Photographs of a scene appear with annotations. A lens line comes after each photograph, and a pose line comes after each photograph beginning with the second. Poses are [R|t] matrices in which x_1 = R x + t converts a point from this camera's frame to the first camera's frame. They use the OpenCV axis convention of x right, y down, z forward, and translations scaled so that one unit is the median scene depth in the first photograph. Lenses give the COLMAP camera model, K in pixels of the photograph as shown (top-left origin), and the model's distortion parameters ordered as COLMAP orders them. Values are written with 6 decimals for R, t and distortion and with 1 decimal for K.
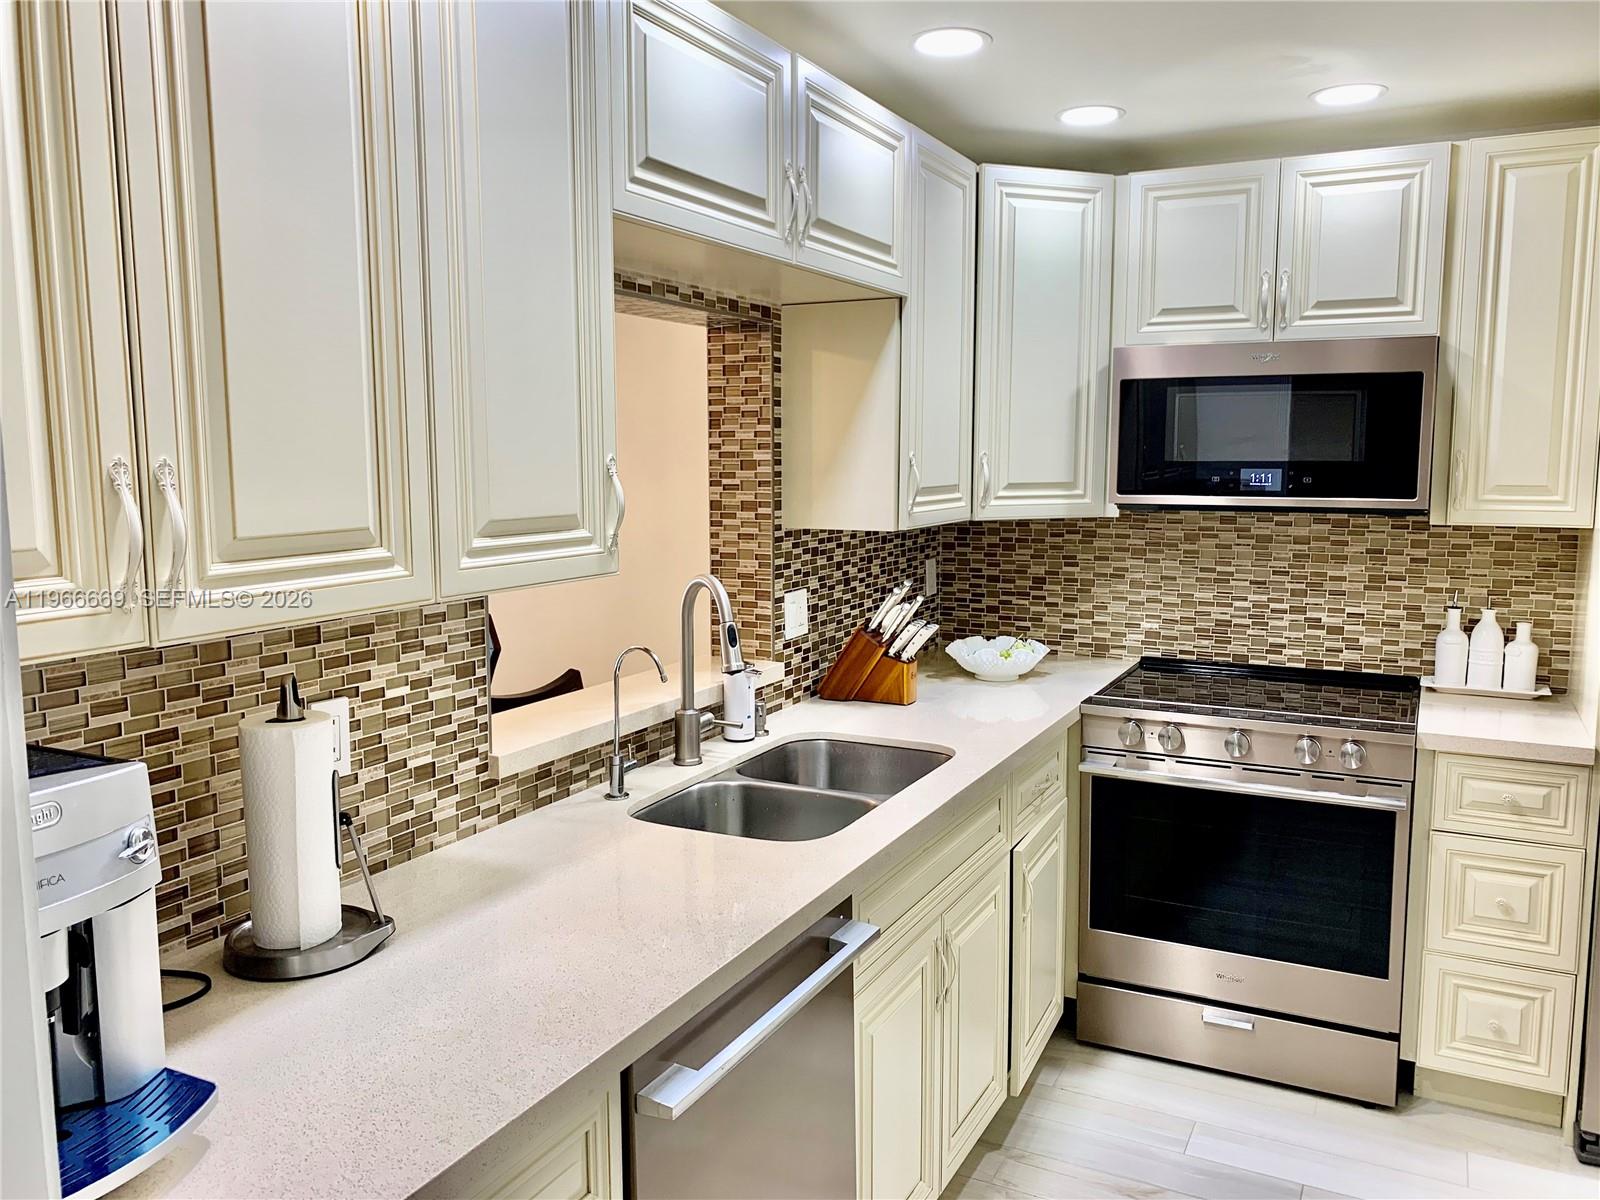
lens RADIAL K [[1229.2, 0, 803.8], [0, 1229.2, 596.0], [0, 0, 1]] dist [0.049197, -0.057466]
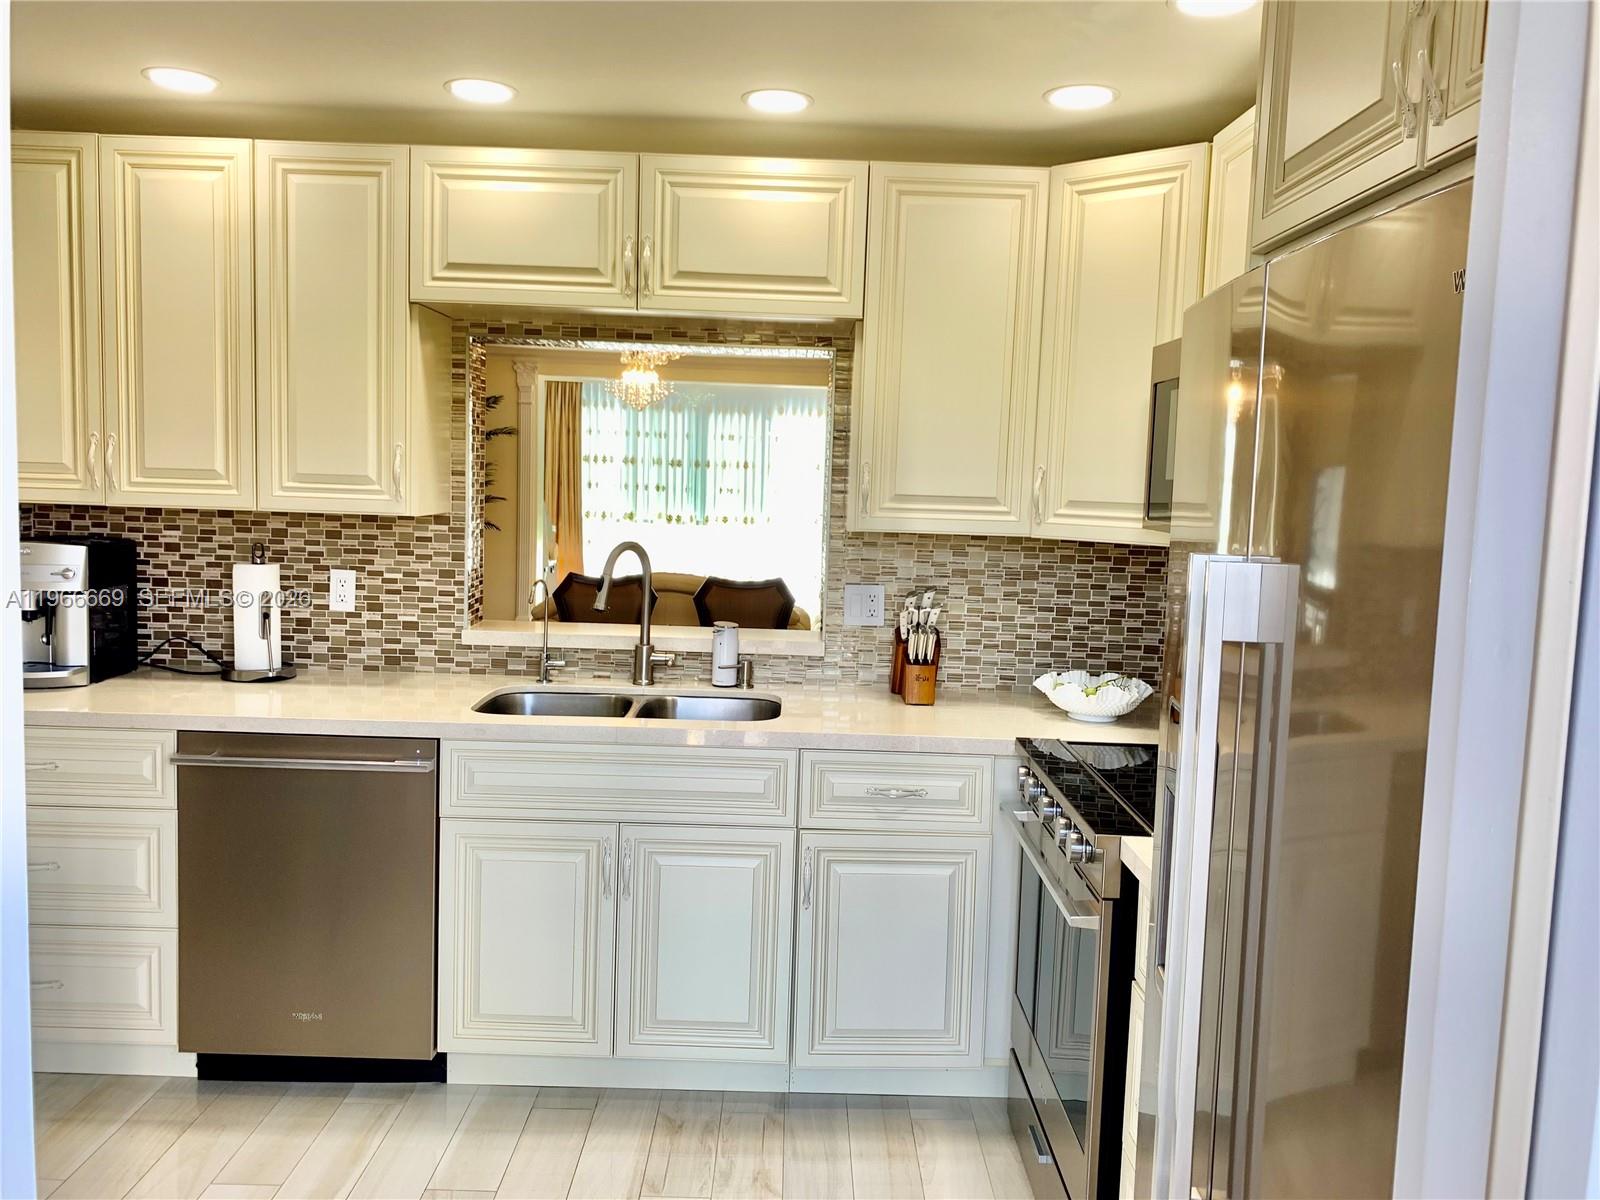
lens RADIAL K [[1246.1, 0, 807.4], [0, 1246.1, 594.3], [0, 0, 1]] dist [0.006535, -0.001187]
pose [[0.460890, 0.102920, -0.881469, 1.073880], [-0.140933, 0.989136, 0.041802, -0.039235], [0.876195, 0.104962, 0.470388, 0.465757]]
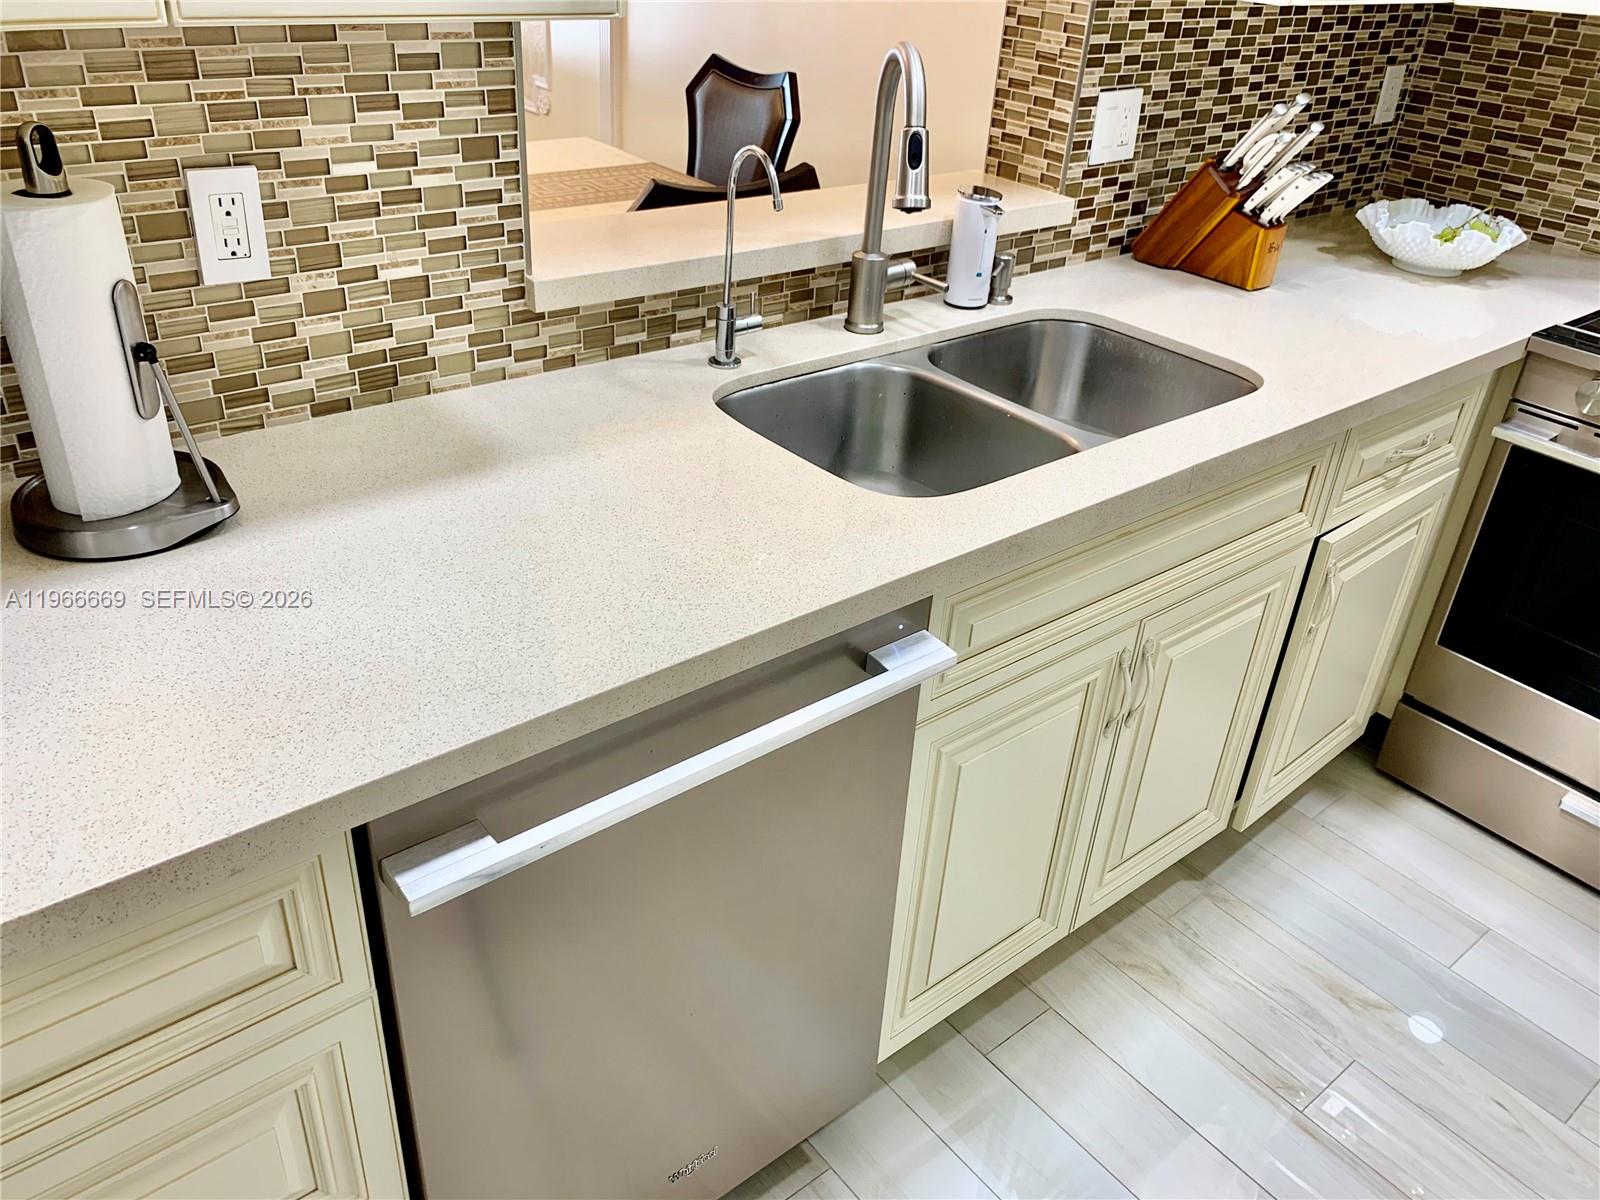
lens RADIAL K [[1246.1, 0, 807.4], [0, 1246.1, 594.3], [0, 0, 1]] dist [0.006535, -0.001187]
pose [[0.917048, 0.254179, -0.307273, 0.126771], [-0.114018, 0.905496, 0.408751, -0.015169], [0.382130, -0.339809, 0.859364, 0.282319]]
